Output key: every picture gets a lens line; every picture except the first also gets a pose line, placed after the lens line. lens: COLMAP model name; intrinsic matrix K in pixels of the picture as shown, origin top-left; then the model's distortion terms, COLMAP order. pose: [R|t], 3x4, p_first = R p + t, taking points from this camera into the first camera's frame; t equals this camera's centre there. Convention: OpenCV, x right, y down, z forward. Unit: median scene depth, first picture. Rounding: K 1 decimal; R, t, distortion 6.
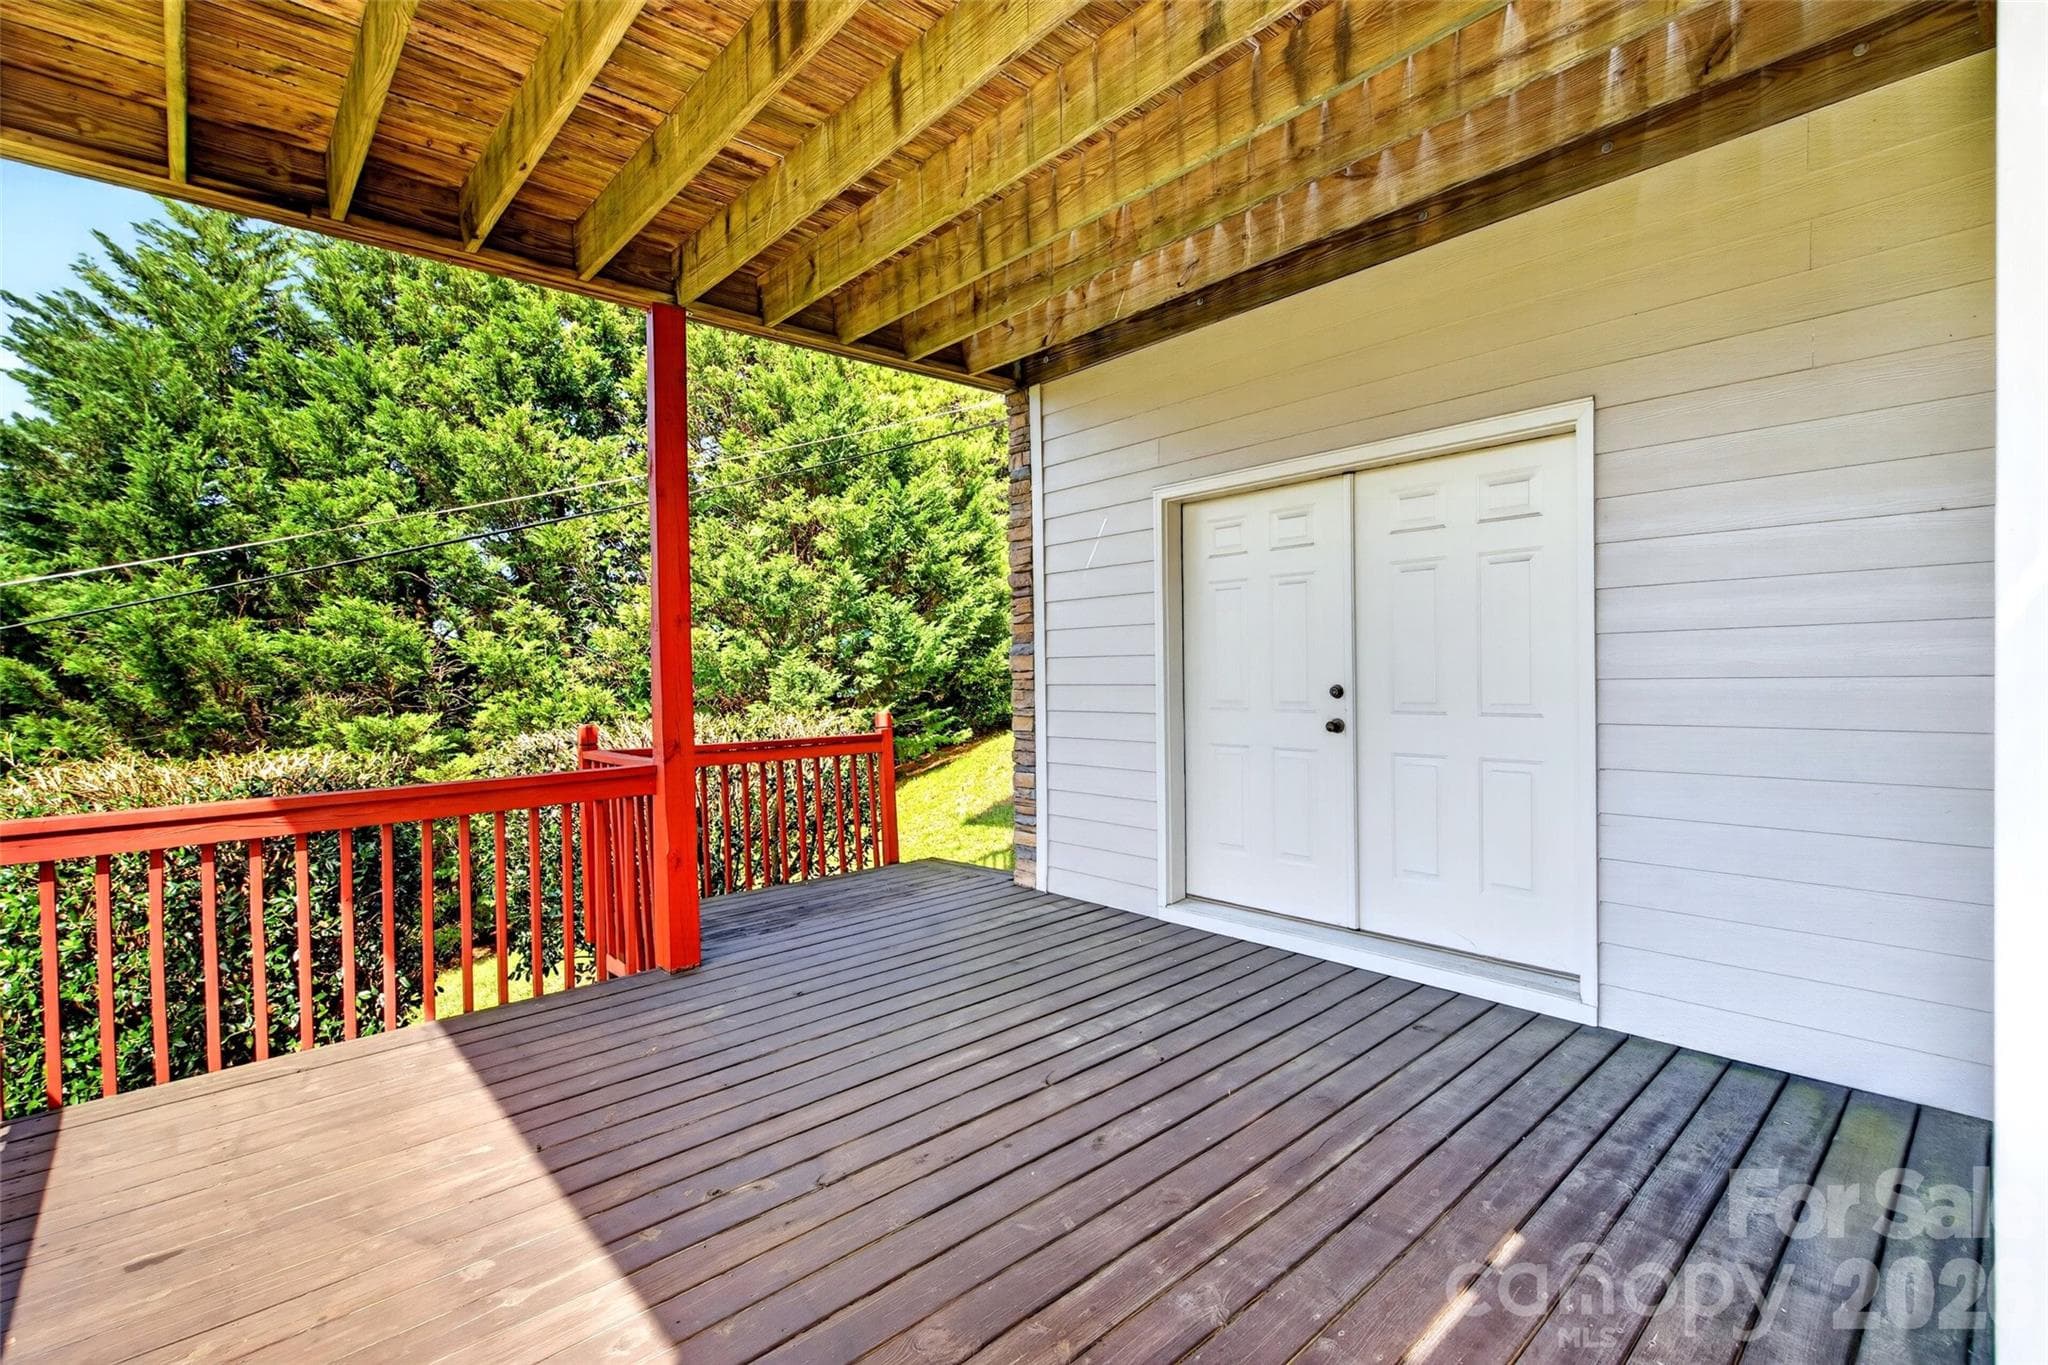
lens RADIAL K [[926.3, 0, 1009.0], [0, 926.3, 675.5], [0, 0, 1]] dist [-0.001430, 0.000561]
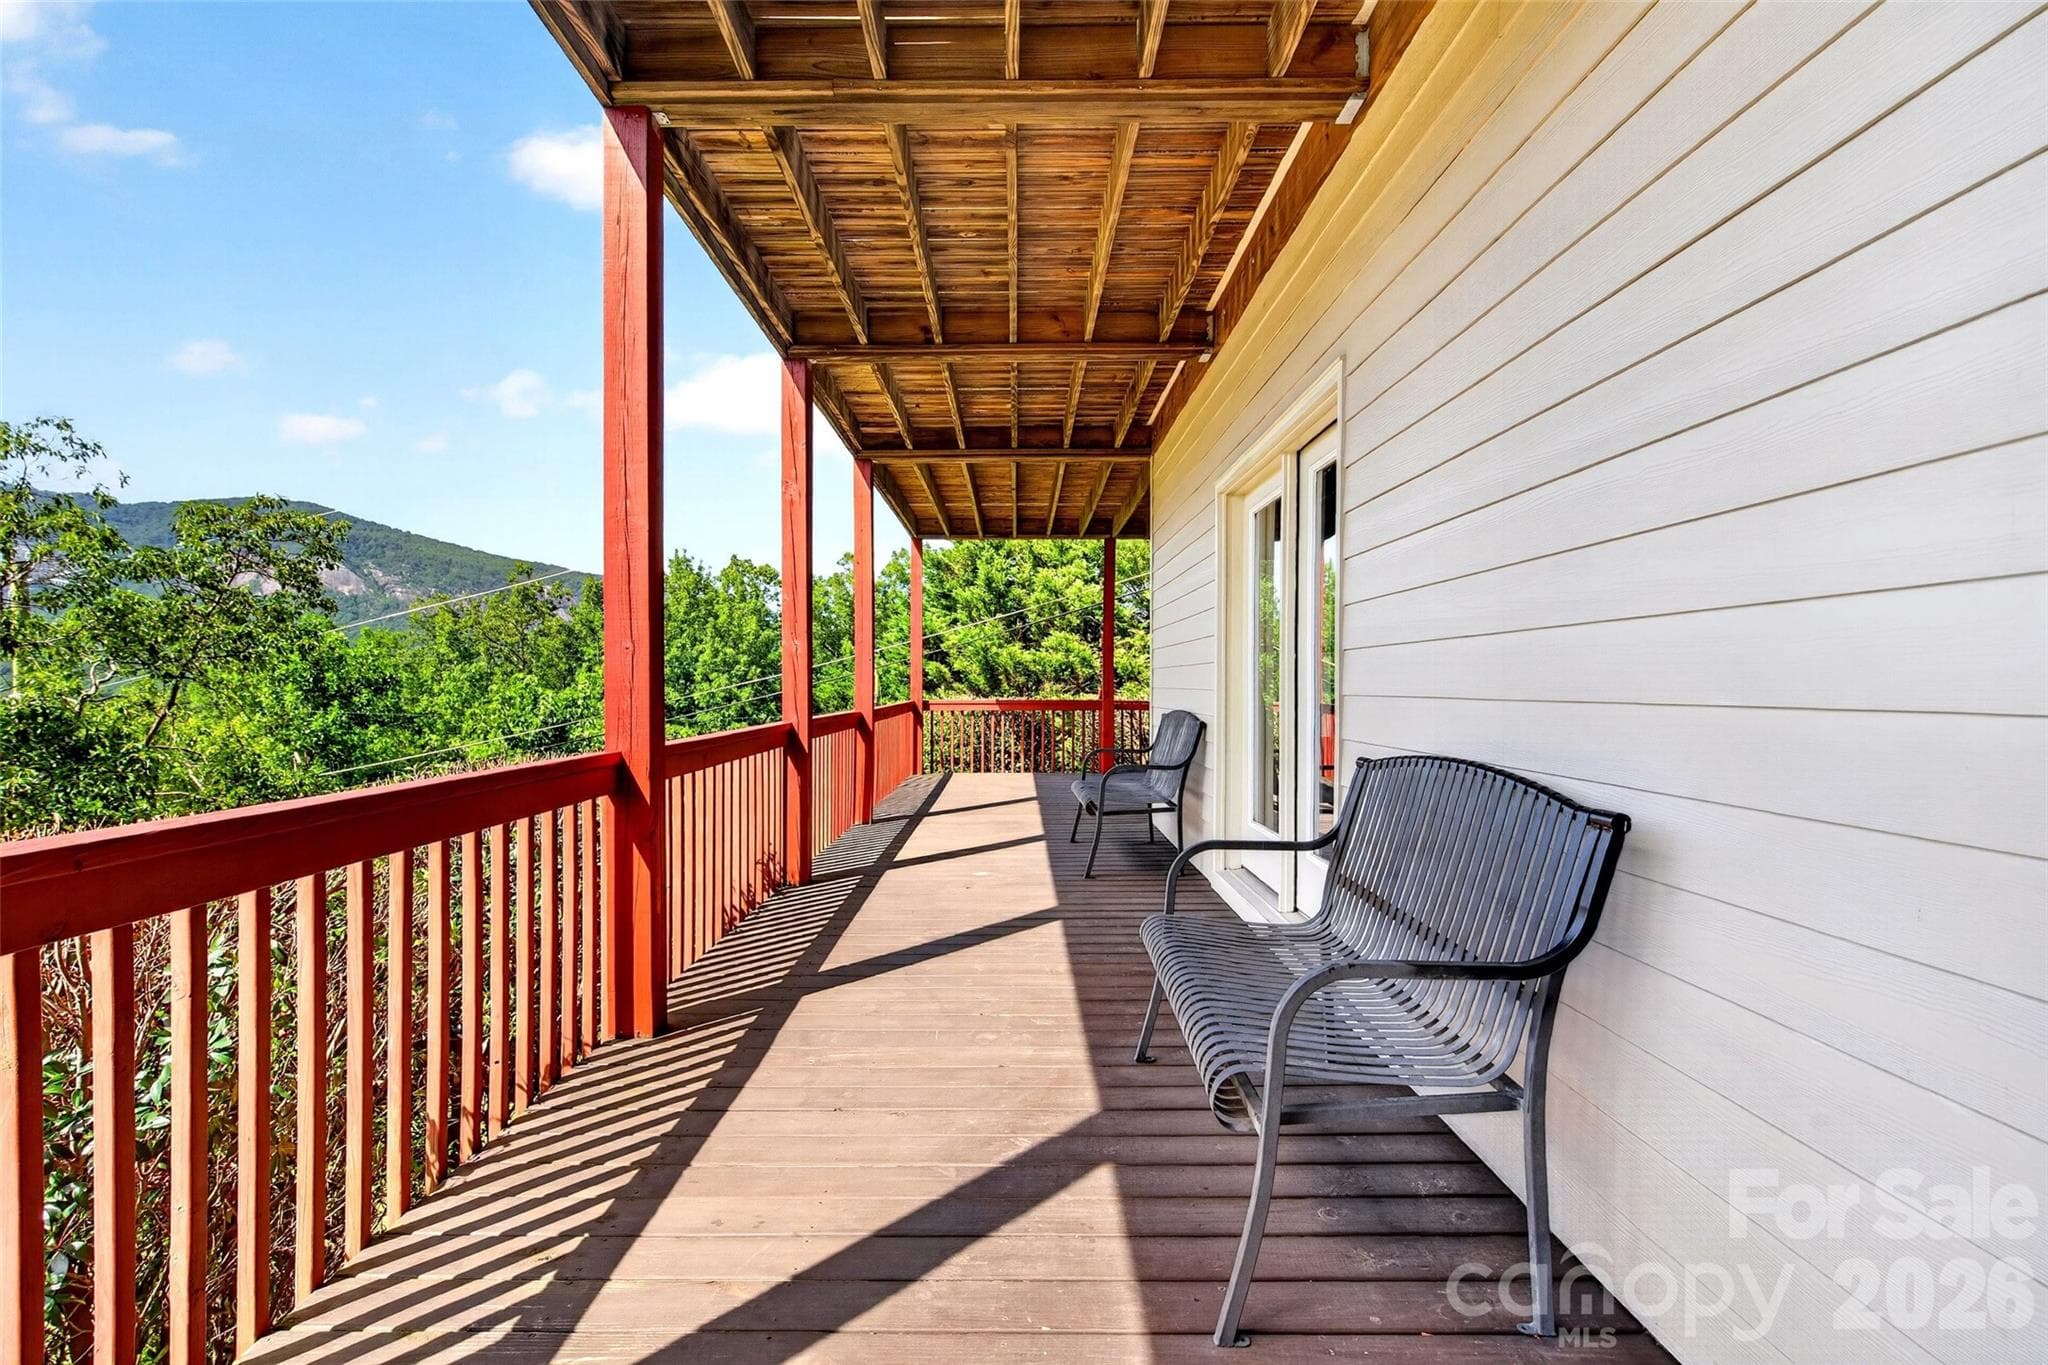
lens RADIAL K [[926.3, 0, 1011.8], [0, 926.3, 688.7], [0, 0, 1]] dist [-0.001430, 0.000561]
pose [[0.744082, 0.025358, -0.667607, 0.490546], [-0.025320, 0.999632, 0.009750, 0.016717], [0.667608, 0.009649, 0.744450, -0.486305]]
